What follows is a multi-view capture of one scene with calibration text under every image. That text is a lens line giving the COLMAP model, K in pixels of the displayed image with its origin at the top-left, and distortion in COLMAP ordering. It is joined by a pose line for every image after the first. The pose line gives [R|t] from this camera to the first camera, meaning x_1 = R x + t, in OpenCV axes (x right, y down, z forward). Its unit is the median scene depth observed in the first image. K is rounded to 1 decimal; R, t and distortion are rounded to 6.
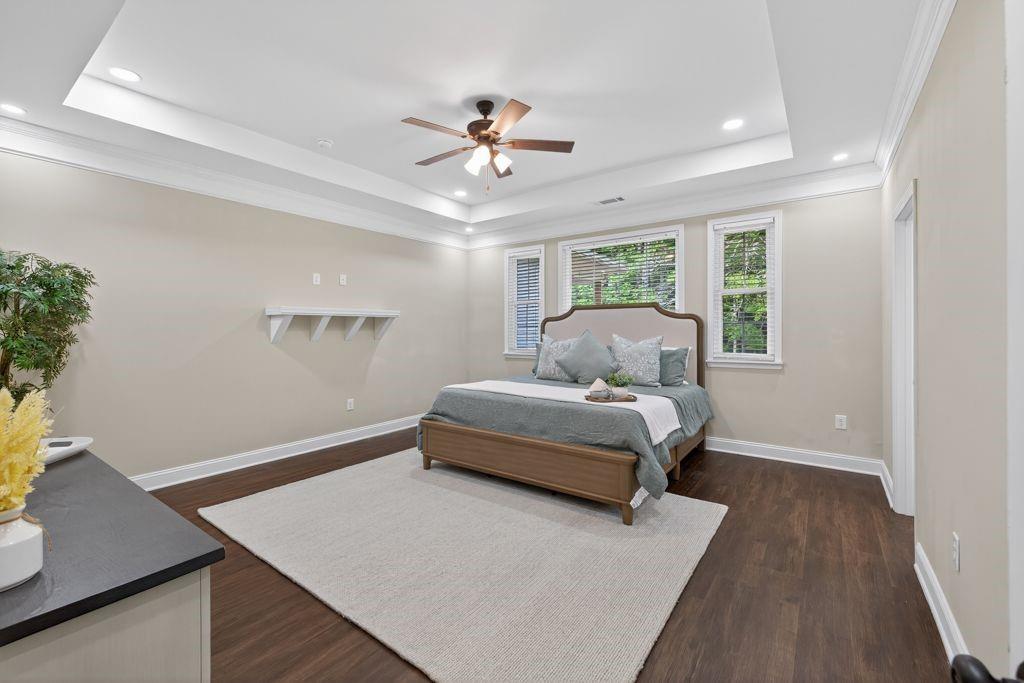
lens RADIAL K [[429.6, 0, 509.8], [0, 429.6, 331.6], [0, 0, 1]] dist [0.001784, -0.001231]
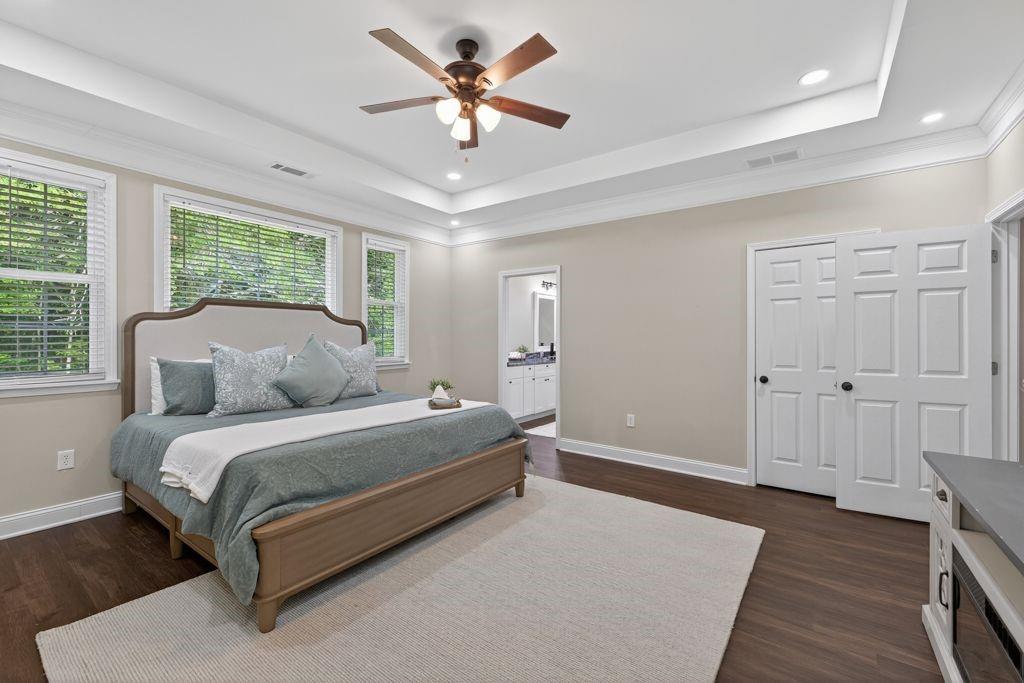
lens RADIAL K [[429.6, 0, 511.0], [0, 429.6, 336.8], [0, 0, 1]] dist [0.001784, -0.001231]
pose [[-0.011942, 0.003968, 0.999921, -0.628875], [0.001106, 0.999992, -0.003955, 0.001049], [-0.999928, 0.001058, -0.011947, 0.695170]]
